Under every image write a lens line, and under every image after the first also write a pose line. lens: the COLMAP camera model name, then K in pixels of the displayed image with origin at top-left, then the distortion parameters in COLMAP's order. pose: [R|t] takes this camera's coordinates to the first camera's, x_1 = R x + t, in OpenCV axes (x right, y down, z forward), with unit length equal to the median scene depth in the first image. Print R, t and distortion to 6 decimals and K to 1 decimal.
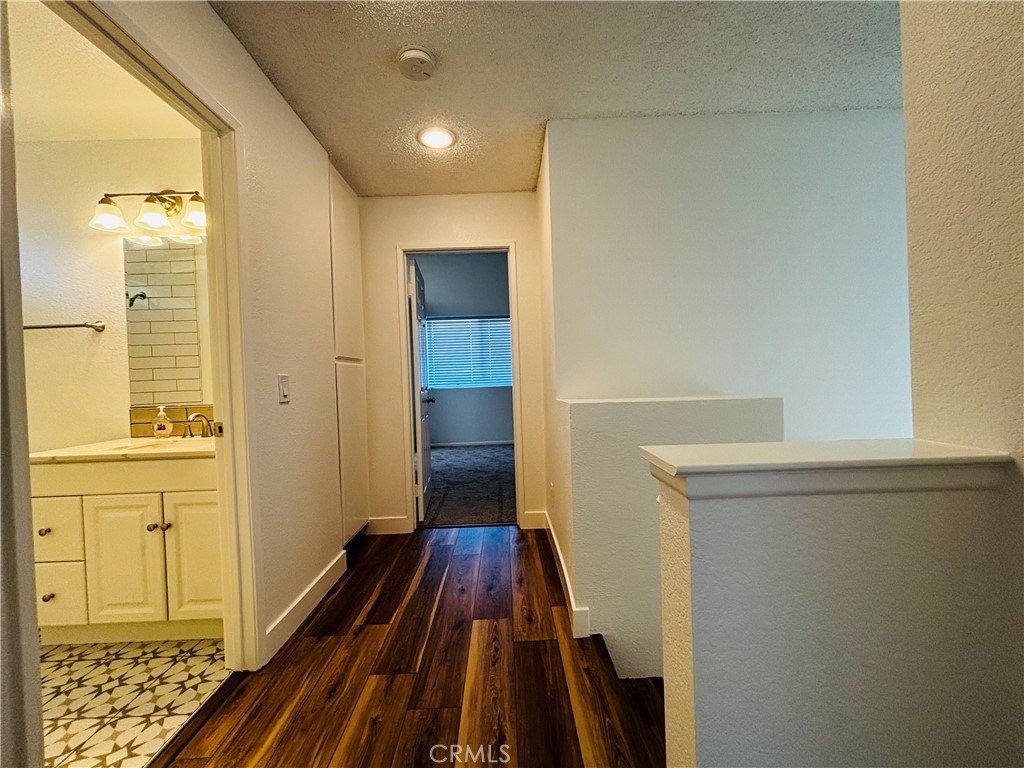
lens RADIAL K [[412.1, 0, 513.9], [0, 412.1, 384.7], [0, 0, 1]] dist [0.001538, 0.000245]
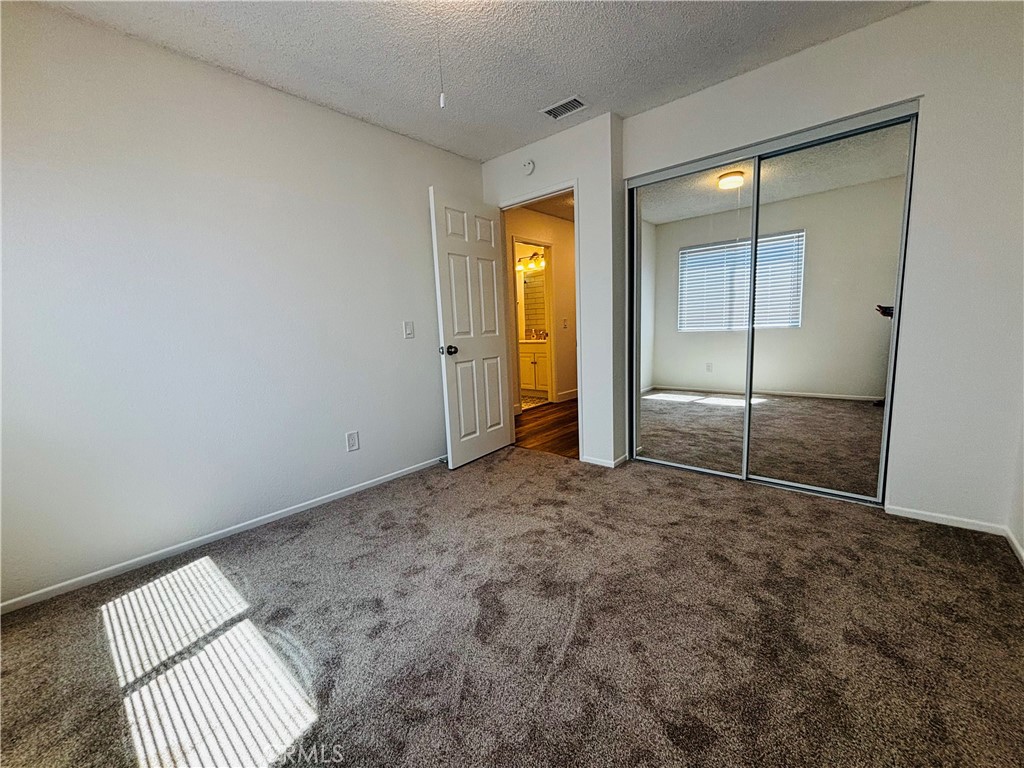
lens RADIAL K [[415.6, 0, 508.2], [0, 415.6, 383.8], [0, 0, 1]] dist [-0.000333, -0.000179]
pose [[0.734427, 0.096056, -0.671855, 1.068437], [0.009579, 0.988368, 0.151780, -0.016093], [0.678620, -0.117908, 0.724964, -1.346199]]
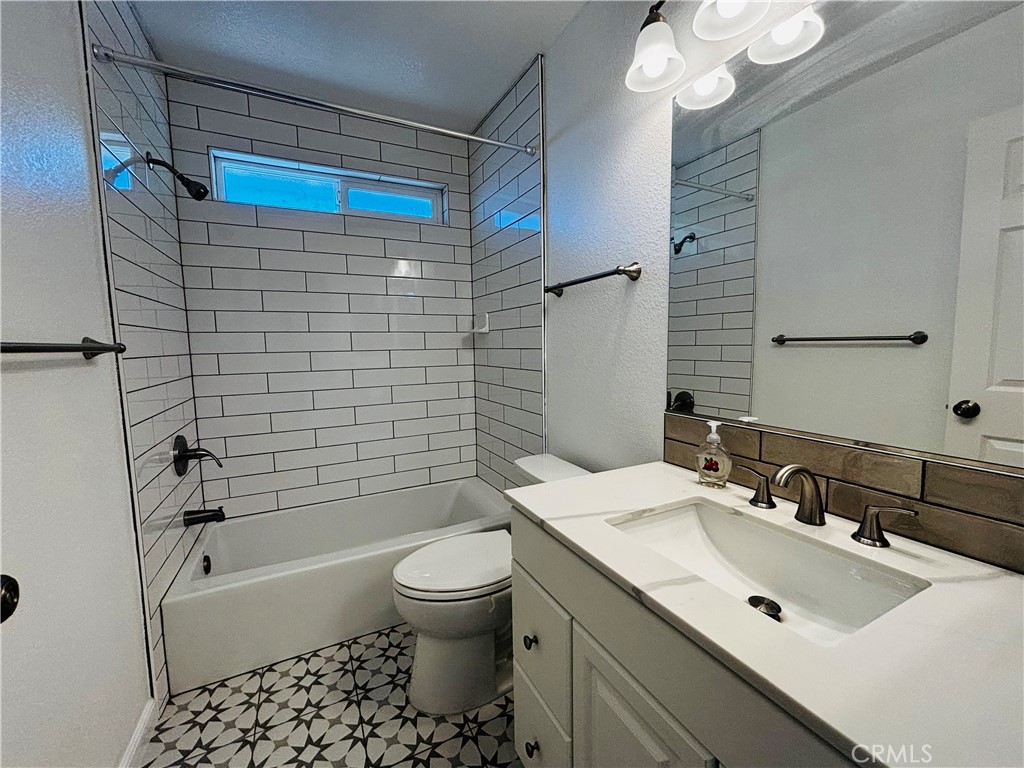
lens RADIAL K [[415.6, 0, 508.2], [0, 415.6, 383.8], [0, 0, 1]] dist [-0.000333, -0.000179]
pose [[0.426215, 0.109669, -0.897949, -0.520970], [-0.011981, 0.993222, 0.115617, -0.045194], [0.904542, -0.038519, 0.424640, 0.572269]]
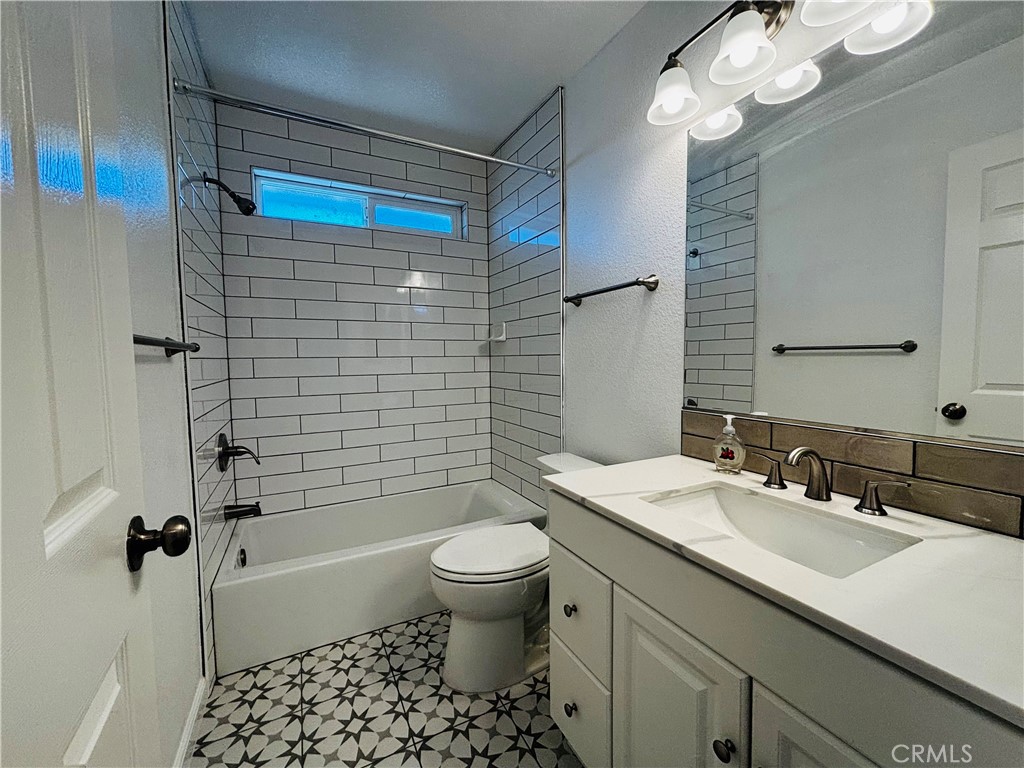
lens RADIAL K [[415.6, 0, 508.2], [0, 415.6, 383.8], [0, 0, 1]] dist [-0.000333, -0.000179]
pose [[0.433973, 0.083475, -0.897050, -0.489601], [-0.017611, 0.996294, 0.084190, -0.029739], [0.900754, -0.020738, 0.433835, 0.496692]]
